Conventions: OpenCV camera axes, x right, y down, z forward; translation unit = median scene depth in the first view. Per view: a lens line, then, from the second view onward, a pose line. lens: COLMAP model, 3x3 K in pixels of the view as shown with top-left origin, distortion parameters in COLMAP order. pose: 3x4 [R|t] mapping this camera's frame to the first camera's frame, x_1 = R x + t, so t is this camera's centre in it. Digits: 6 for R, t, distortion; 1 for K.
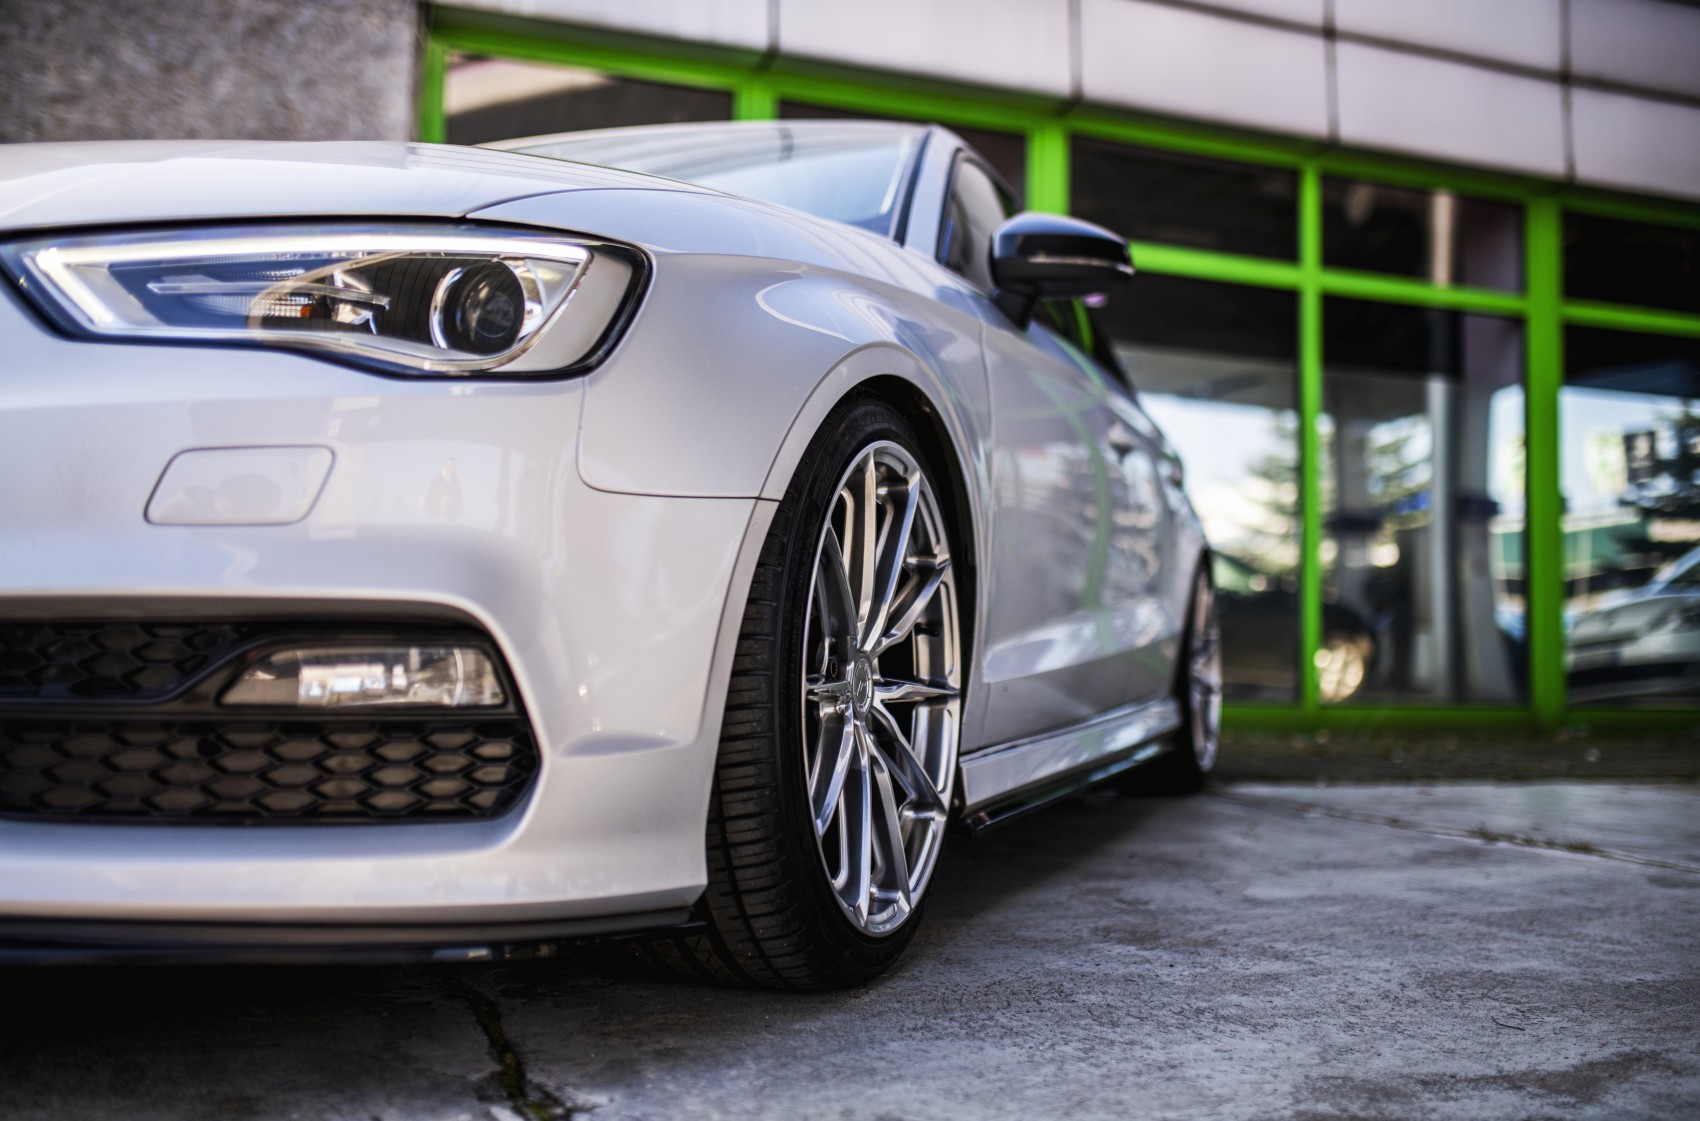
lens RADIAL K [[1634.6, 0, 851.1], [0, 1634.6, 548.4], [0, 0, 1]] dist [-0.020721, 0.000000]
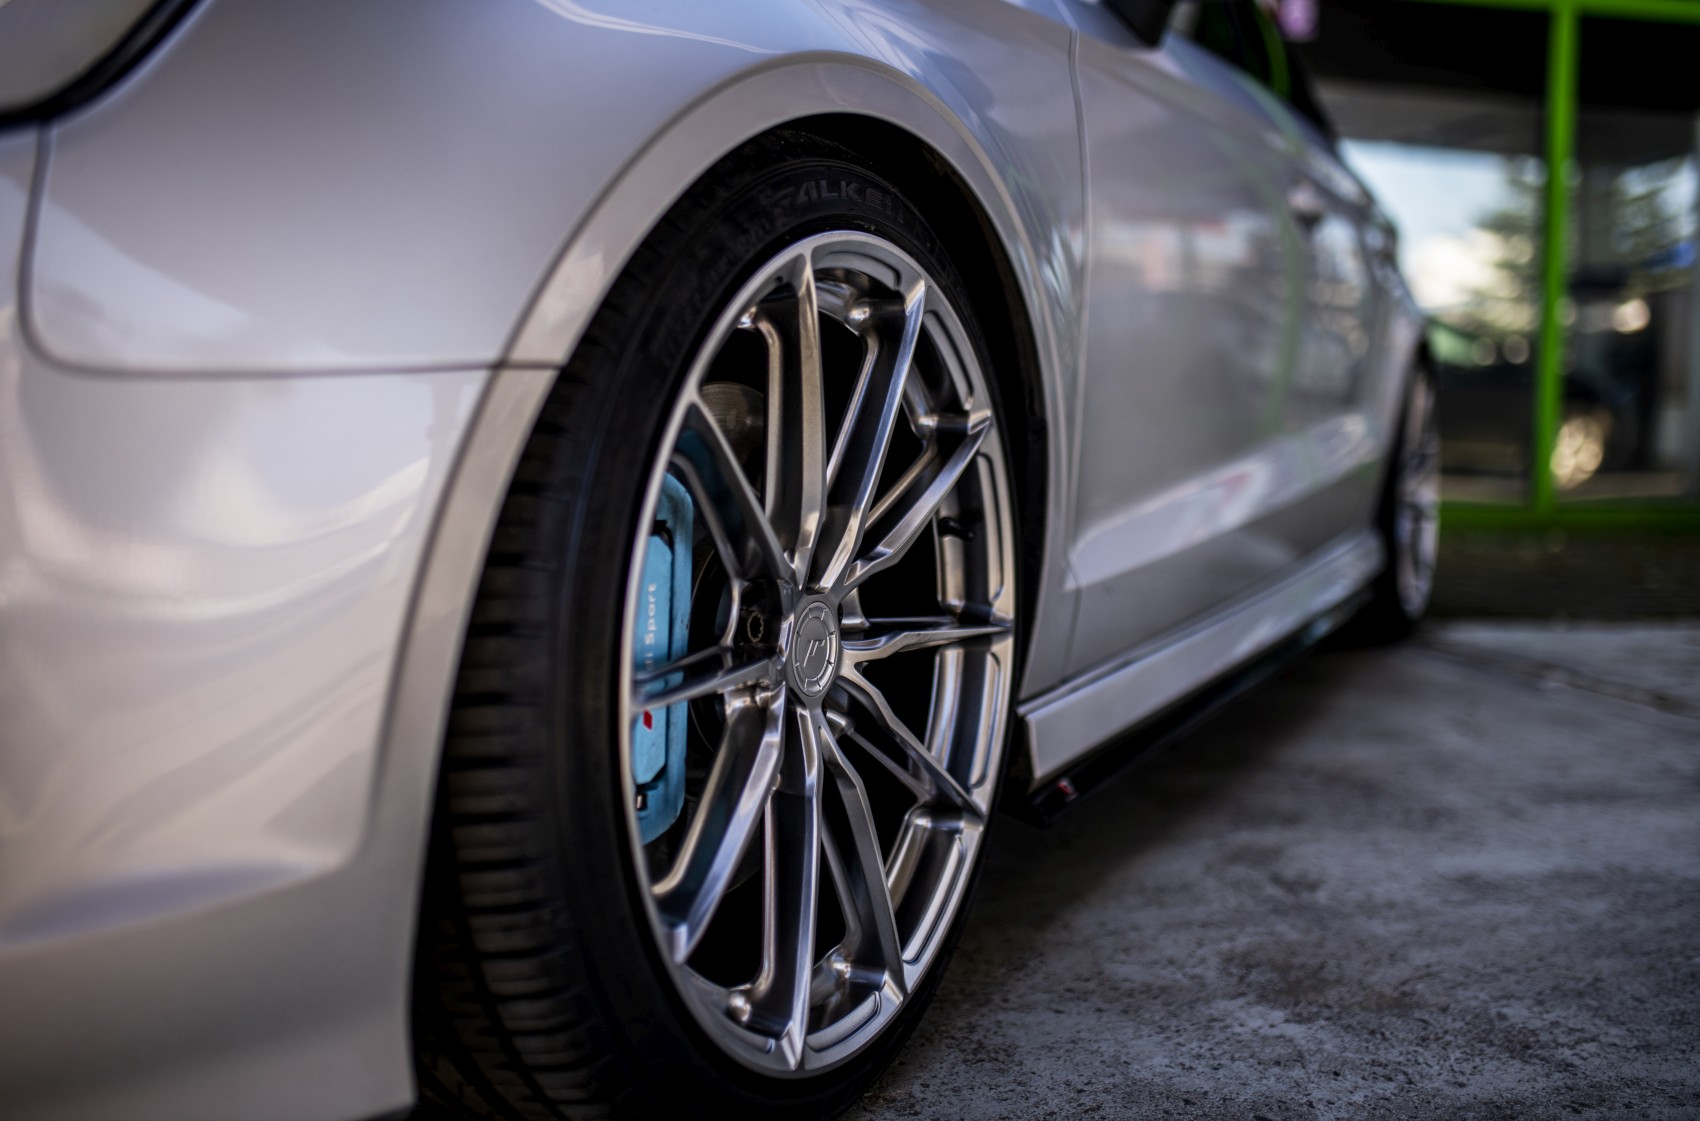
lens RADIAL K [[1634.6, 0, 845.5], [0, 1634.6, 537.0], [0, 0, 1]] dist [-0.020721, 0.000000]
pose [[0.991988, 0.006501, -0.126166, 0.087394], [0.010790, 0.990666, 0.135884, -0.035096], [0.125872, -0.136157, 0.982658, 0.392293]]
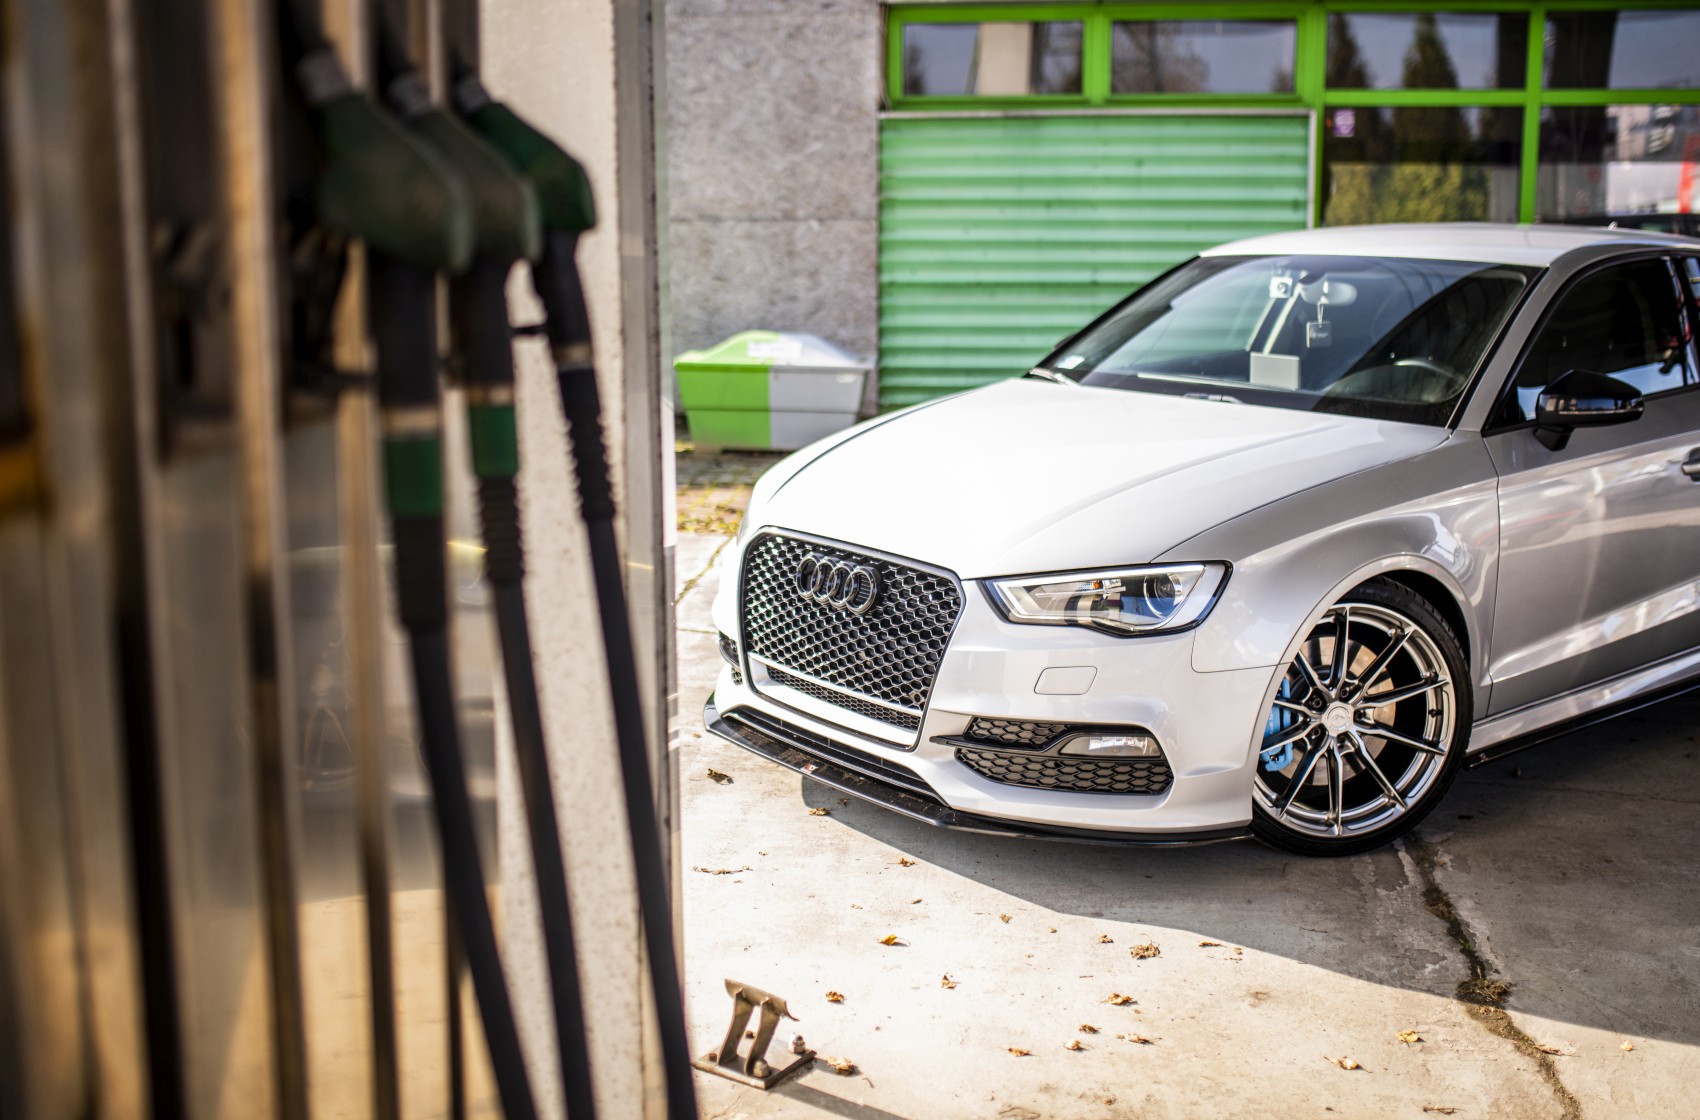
lens RADIAL K [[1757.4, 0, 851.8], [0, 1757.4, 528.3], [0, 0, 1]] dist [-0.024355, 0.000000]
pose [[0.895133, 0.054781, -0.442420, 1.708573], [0.051566, 0.973036, 0.224814, -0.673028], [0.442806, -0.224052, 0.868172, -2.254632]]
